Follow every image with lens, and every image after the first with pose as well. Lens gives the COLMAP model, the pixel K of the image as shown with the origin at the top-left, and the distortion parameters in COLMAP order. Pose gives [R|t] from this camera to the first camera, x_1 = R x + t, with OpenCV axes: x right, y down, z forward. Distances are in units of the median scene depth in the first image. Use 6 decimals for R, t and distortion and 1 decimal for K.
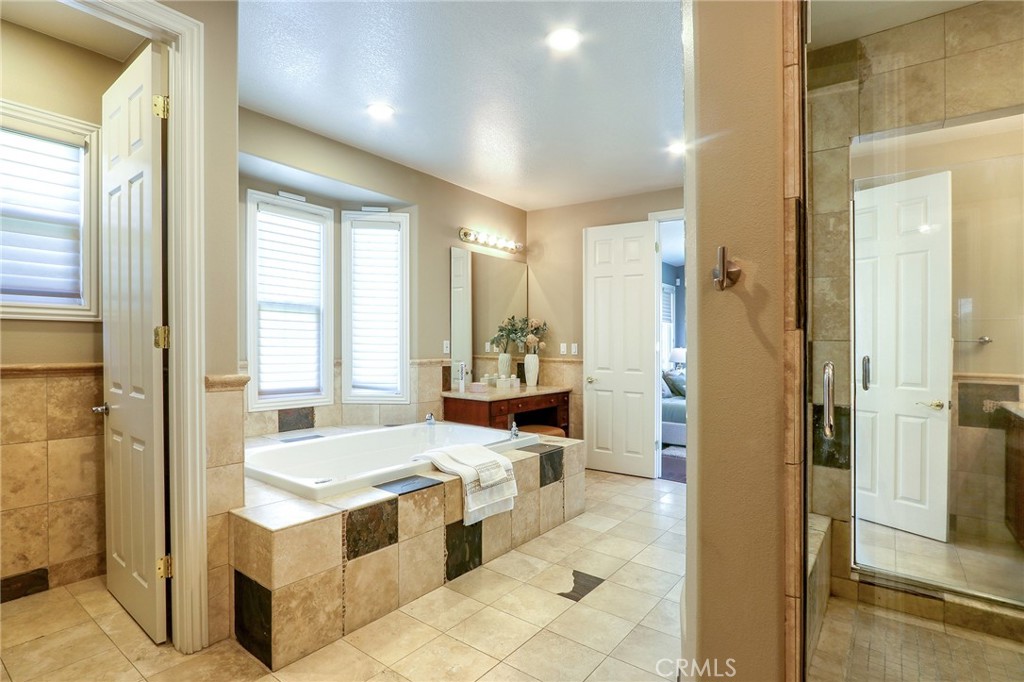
lens RADIAL K [[508.6, 0, 494.2], [0, 508.6, 326.9], [0, 0, 1]] dist [-0.018395, -0.000089]
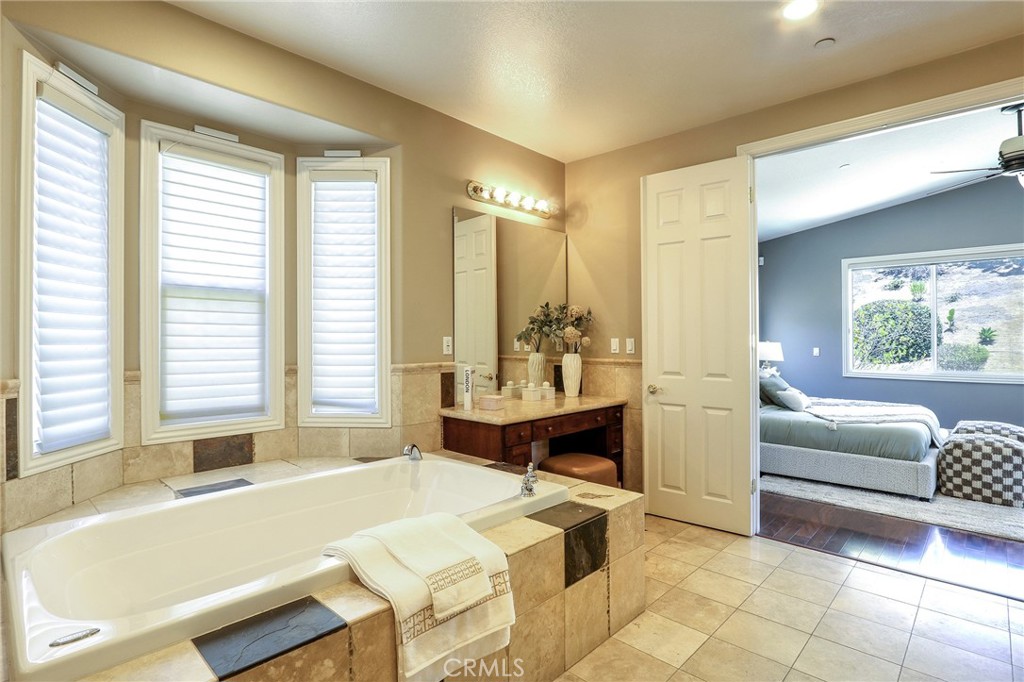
lens RADIAL K [[521.7, 0, 512.0], [0, 521.7, 341.0], [0, 0, 1]] dist [-0.015215, 0.000503]
pose [[0.996922, -0.013680, -0.077192, 0.054149], [0.016332, 0.999294, 0.033832, 0.010013], [0.076675, -0.034989, 0.996442, 0.283344]]
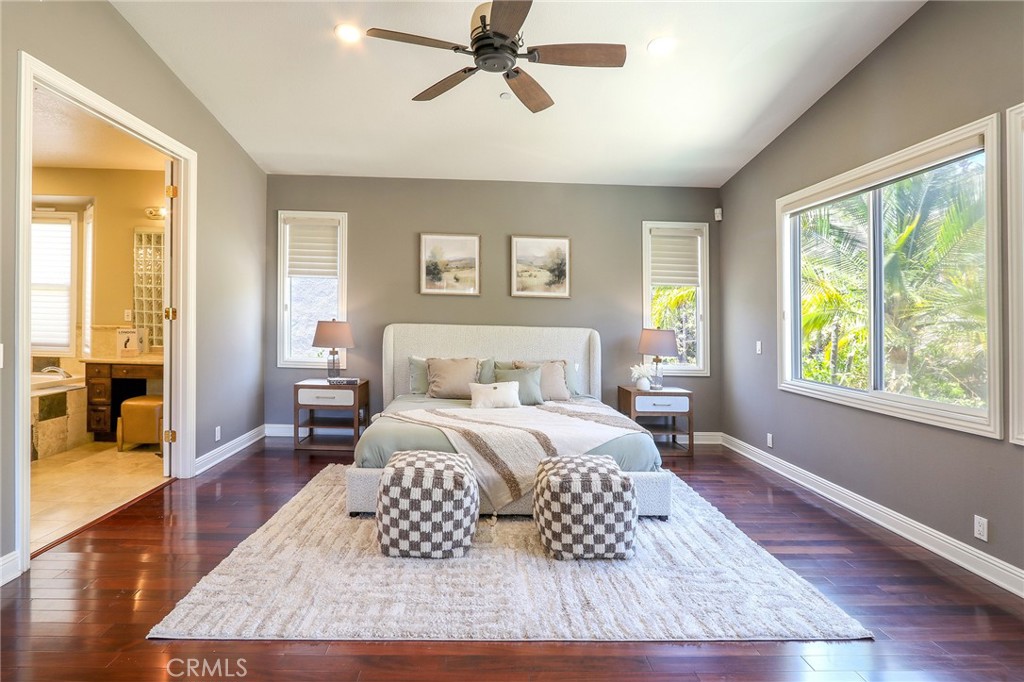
lens RADIAL K [[532.8, 0, 493.4], [0, 532.8, 309.4], [0, 0, 1]] dist [-0.019542, -0.000182]
pose [[0.645454, -0.010827, -0.763722, 1.428311], [0.006381, 0.999941, -0.008783, 0.044221], [0.763773, 0.000795, 0.645485, 0.925541]]
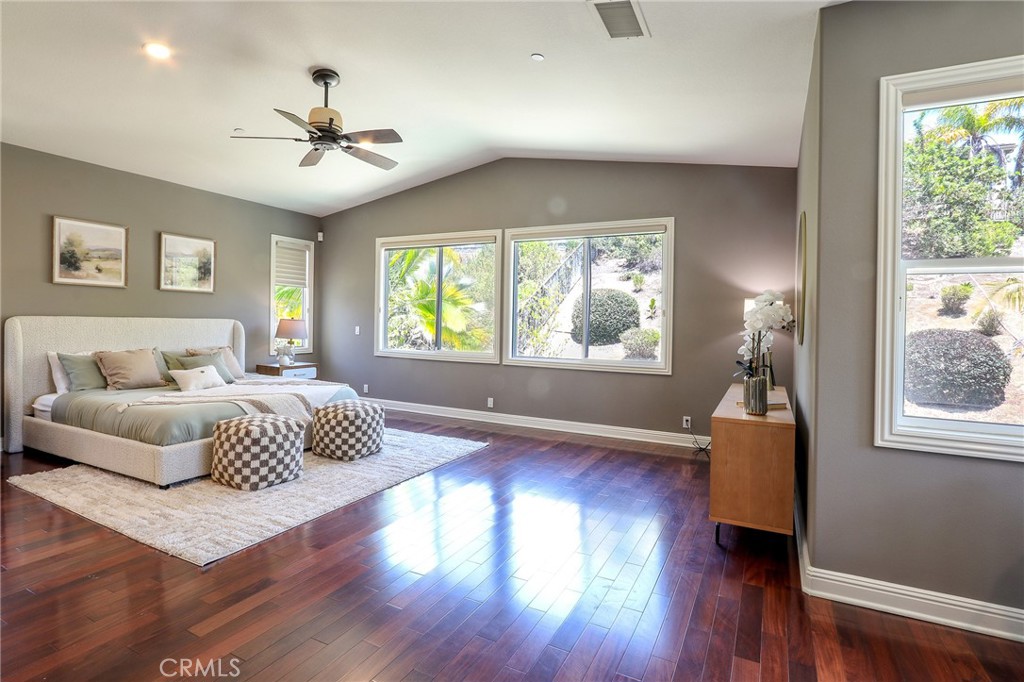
lens RADIAL K [[508.6, 0, 494.2], [0, 508.6, 326.9], [0, 0, 1]] dist [-0.018395, -0.000089]
pose [[0.985767, 0.009098, 0.167873, 1.091166], [-0.016954, 0.998824, 0.045426, 0.022839], [-0.167262, -0.047626, 0.984761, 0.360989]]
